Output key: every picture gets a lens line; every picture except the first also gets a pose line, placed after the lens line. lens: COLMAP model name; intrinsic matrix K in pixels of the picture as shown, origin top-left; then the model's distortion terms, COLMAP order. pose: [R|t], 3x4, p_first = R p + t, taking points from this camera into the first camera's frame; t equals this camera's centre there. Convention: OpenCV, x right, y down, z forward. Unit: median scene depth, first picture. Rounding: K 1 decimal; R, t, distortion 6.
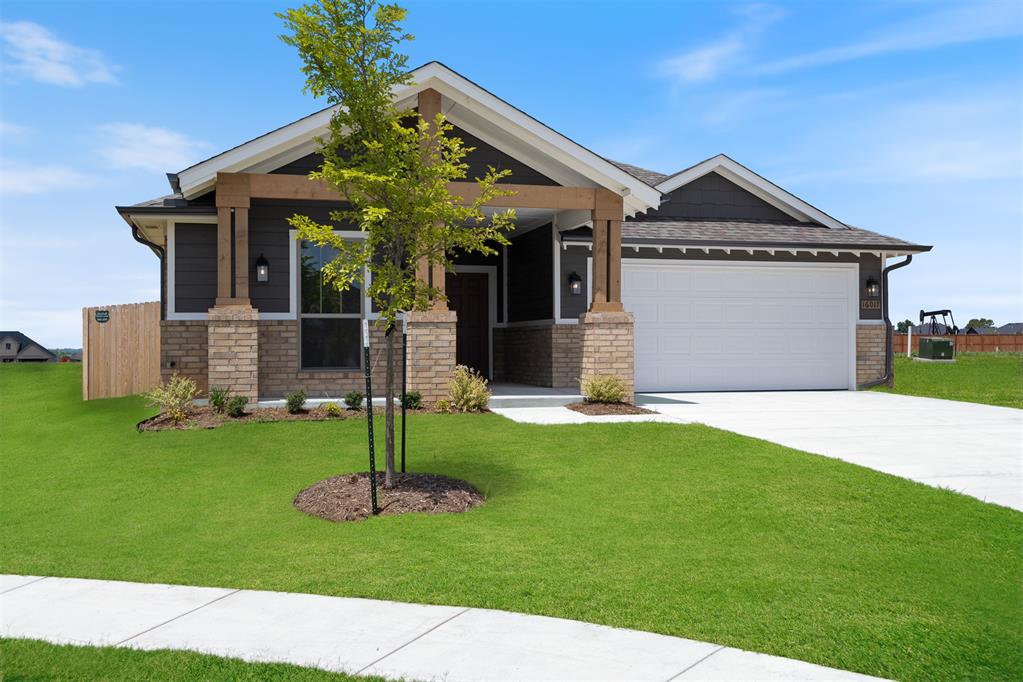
lens RADIAL K [[1013.2, 0, 511.5], [0, 1013.2, 341.0], [0, 0, 1]] dist [0.002389, 0.001197]
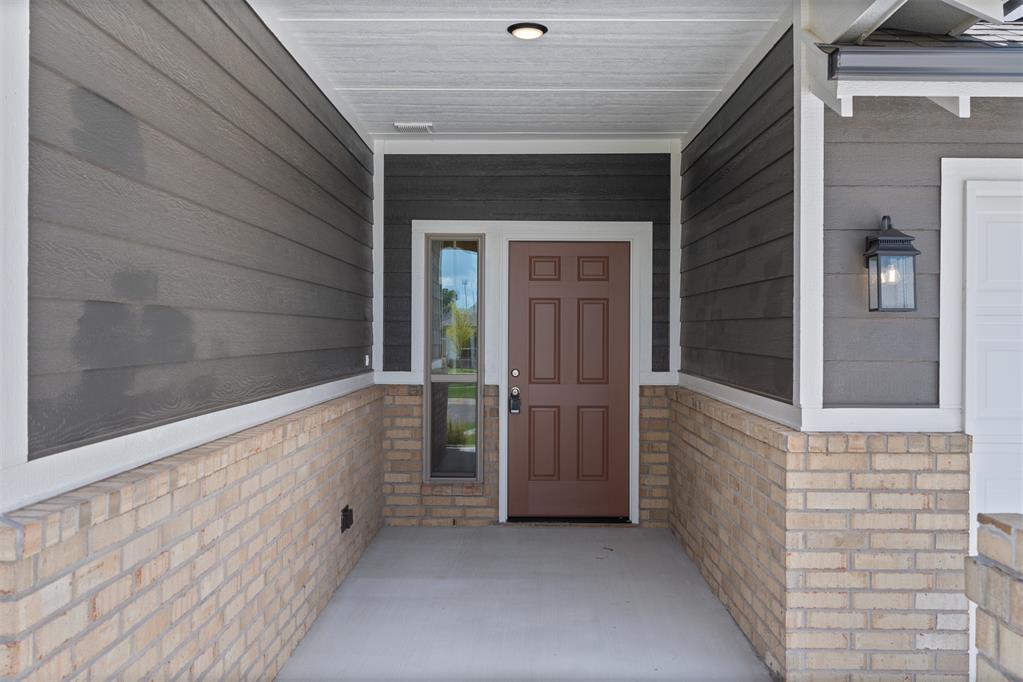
lens RADIAL K [[932.2, 0, 511.5], [0, 932.2, 341.0], [0, 0, 1]] dist [0.004943, 0.002625]
pose [[0.959482, 0.009093, -0.281625, 0.039347], [-0.003895, 0.999812, 0.019011, -0.042376], [0.281745, -0.017144, 0.959336, 0.761115]]
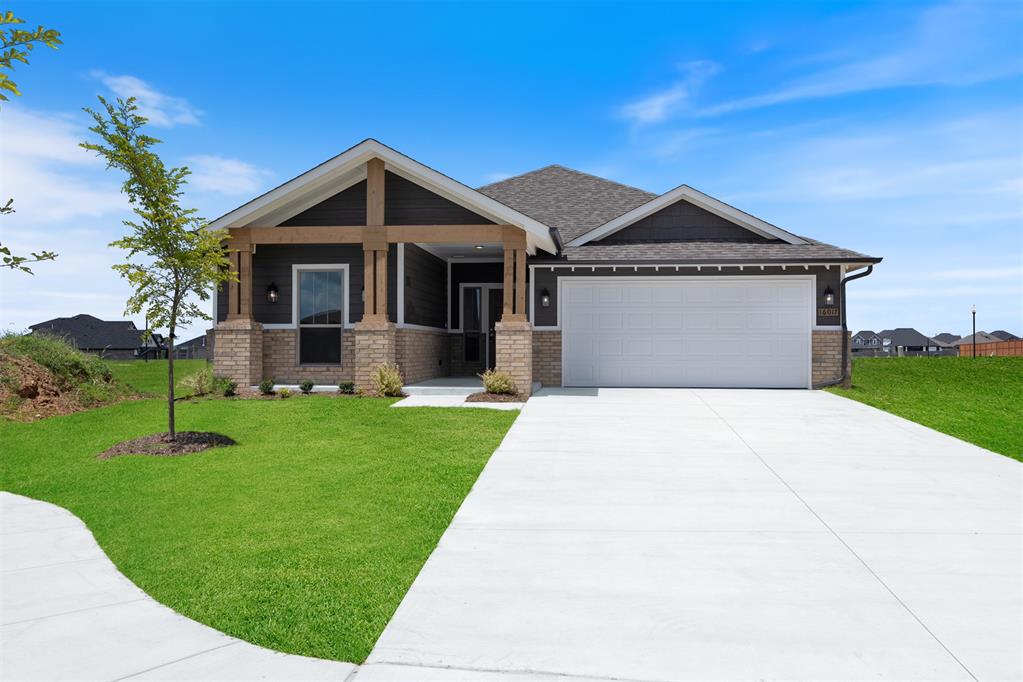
lens RADIAL K [[898.6, 0, 511.5], [0, 898.6, 341.0], [0, 0, 1]] dist [-0.003902, -0.005352]
pose [[0.932006, 0.003046, -0.362430, 0.423337], [-0.002576, 0.999995, 0.001781, -0.005773], [0.362434, -0.000726, 0.932009, -0.042200]]
